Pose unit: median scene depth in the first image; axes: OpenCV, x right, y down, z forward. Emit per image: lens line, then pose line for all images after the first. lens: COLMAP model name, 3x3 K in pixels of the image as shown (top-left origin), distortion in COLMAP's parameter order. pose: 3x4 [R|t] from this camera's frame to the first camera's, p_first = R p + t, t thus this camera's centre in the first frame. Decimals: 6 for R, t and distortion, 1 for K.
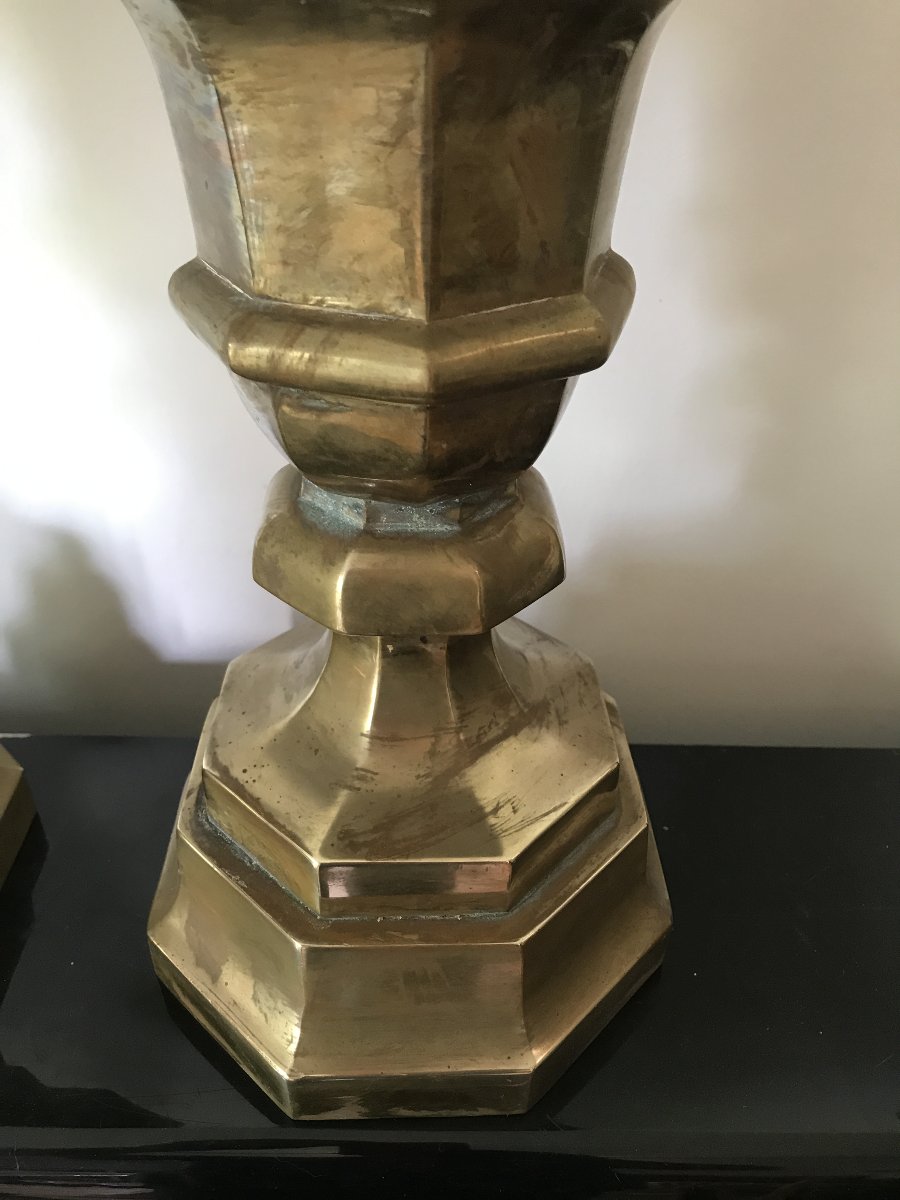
lens RADIAL K [[1078.0, 0, 450.0], [0, 1078.0, 600.0], [0, 0, 1]] dist [0.062986, -0.002577]
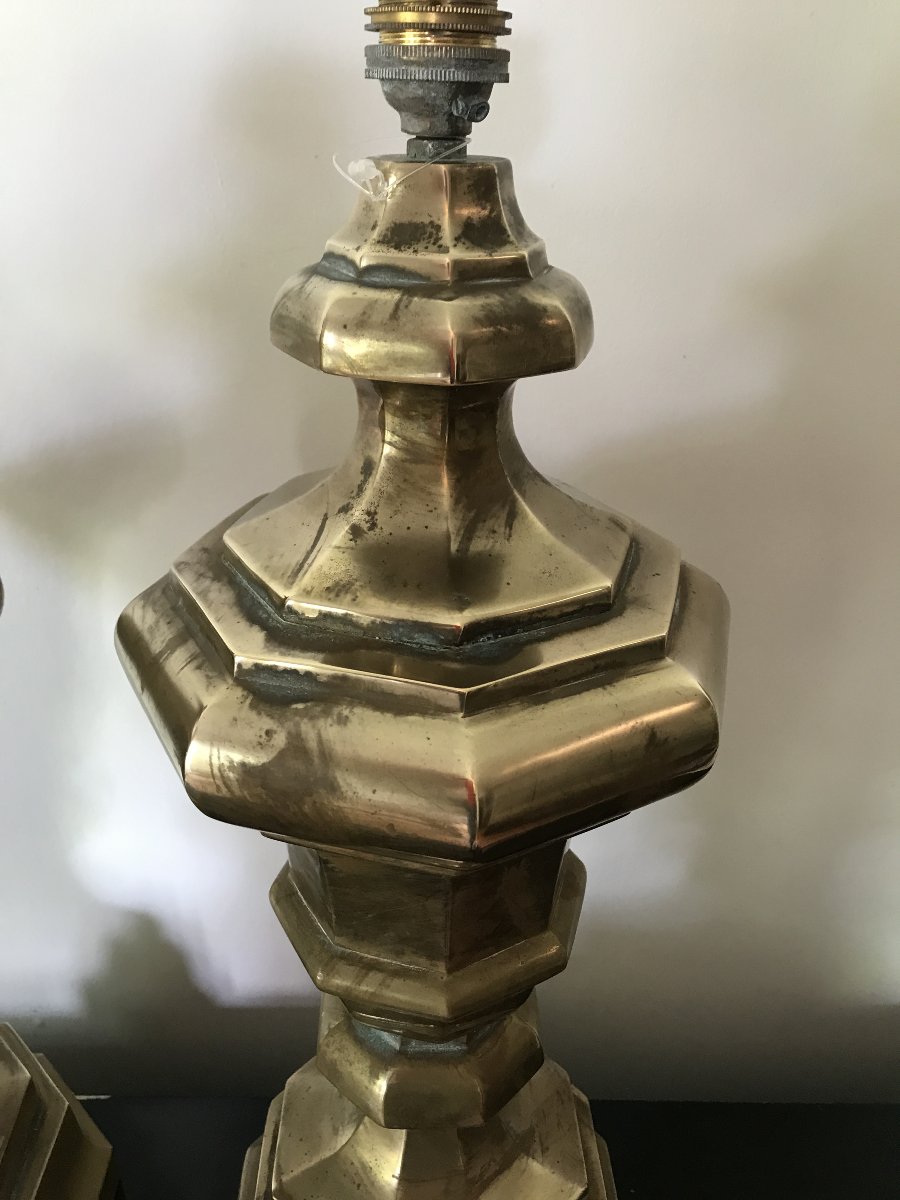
lens RADIAL K [[1078.0, 0, 450.0], [0, 1078.0, 600.0], [0, 0, 1]] dist [0.062986, -0.002577]
pose [[0.999968, -0.003859, 0.007068, -0.018806], [0.004646, 0.993354, -0.115002, -0.427163], [-0.006578, 0.115031, 0.993340, -0.427389]]
